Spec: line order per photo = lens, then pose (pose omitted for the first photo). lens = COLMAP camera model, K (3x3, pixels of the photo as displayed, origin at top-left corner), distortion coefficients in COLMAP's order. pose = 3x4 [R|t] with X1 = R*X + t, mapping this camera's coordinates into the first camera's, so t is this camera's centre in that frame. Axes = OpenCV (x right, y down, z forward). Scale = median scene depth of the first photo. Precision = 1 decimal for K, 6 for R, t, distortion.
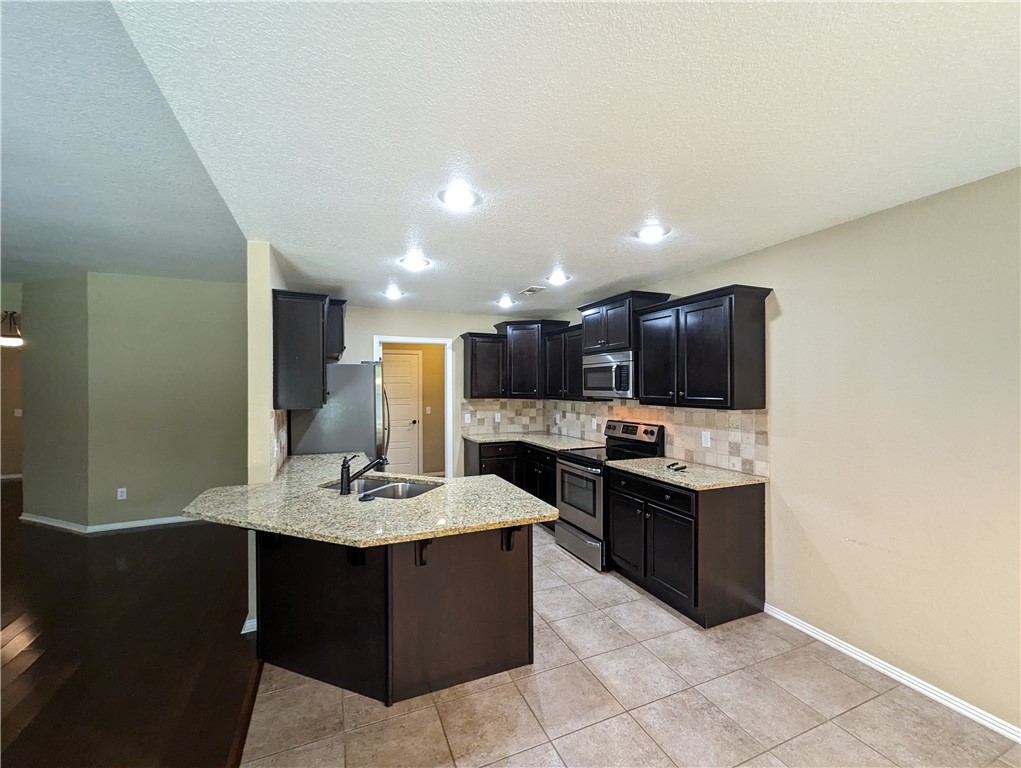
lens RADIAL K [[425.9, 0, 515.8], [0, 425.9, 384.6], [0, 0, 1]] dist [0.000738, -0.000885]
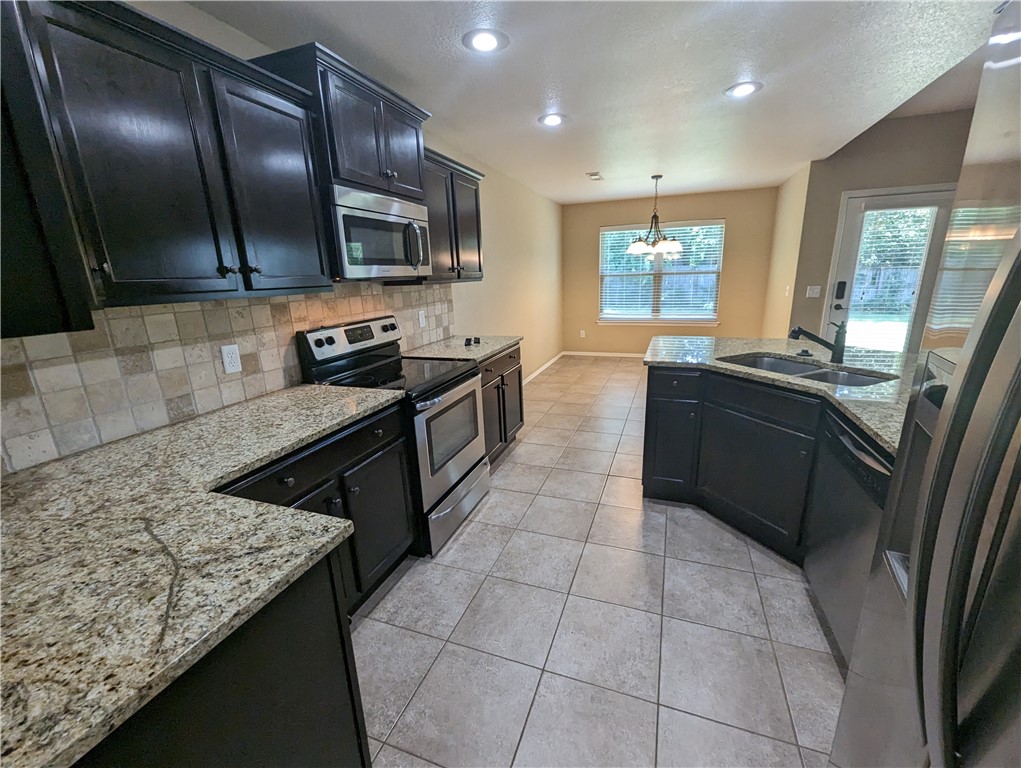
lens RADIAL K [[425.9, 0, 515.0], [0, 425.9, 387.4], [0, 0, 1]] dist [0.000738, -0.000885]
pose [[-0.722474, -0.151885, 0.674508, -0.372144], [0.036349, 0.965879, 0.256431, 0.036396], [-0.690442, 0.209783, -0.692302, 1.504470]]
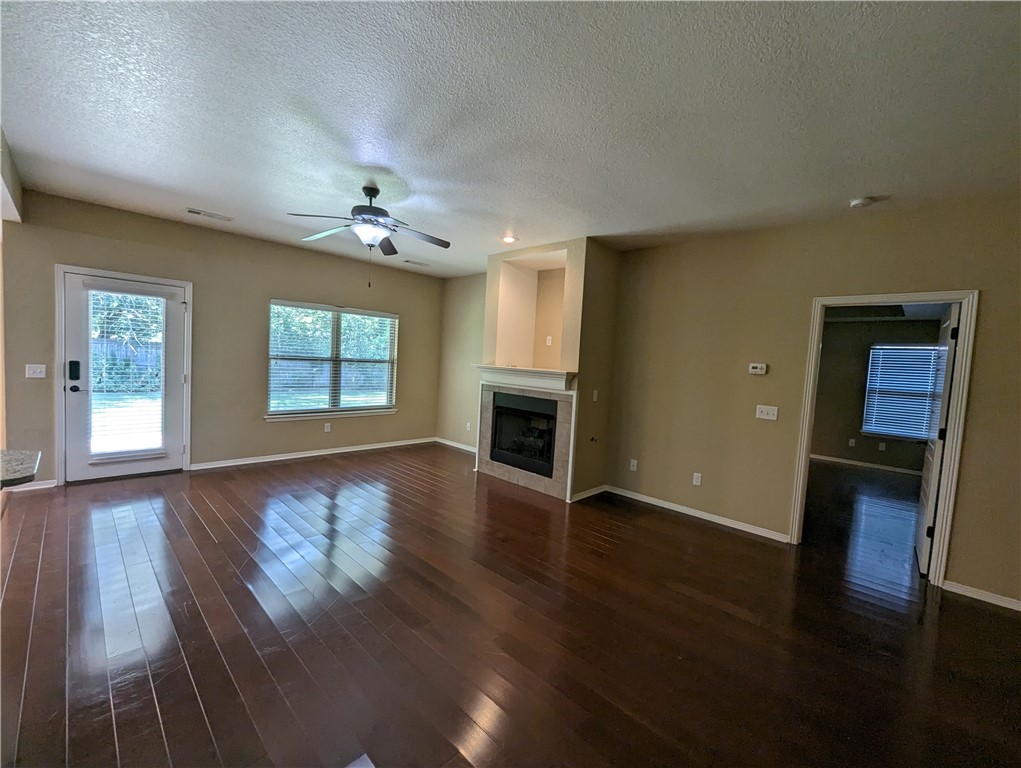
lens RADIAL K [[425.9, 0, 513.2], [0, 425.9, 385.5], [0, 0, 1]] dist [0.000738, -0.000885]
pose [[-0.923964, -0.024709, -0.381681, -0.855511], [-0.052065, 0.996748, 0.061510, 0.025841], [0.378920, 0.076705, -0.922245, 1.383933]]
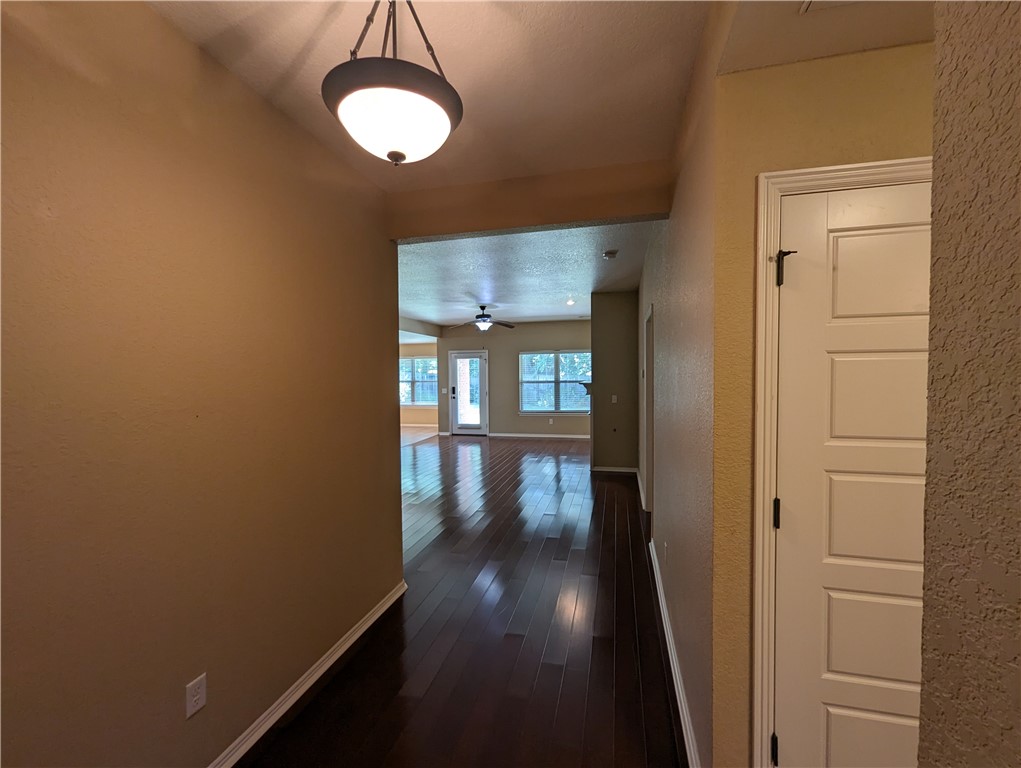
lens RADIAL K [[425.9, 0, 507.9], [0, 425.9, 385.6], [0, 0, 1]] dist [0.000738, -0.000885]
pose [[-0.783391, -0.002197, 0.621525, -2.442849], [0.014478, 0.999658, 0.021783, 0.023707], [-0.621360, 0.026063, -0.783091, 2.008108]]
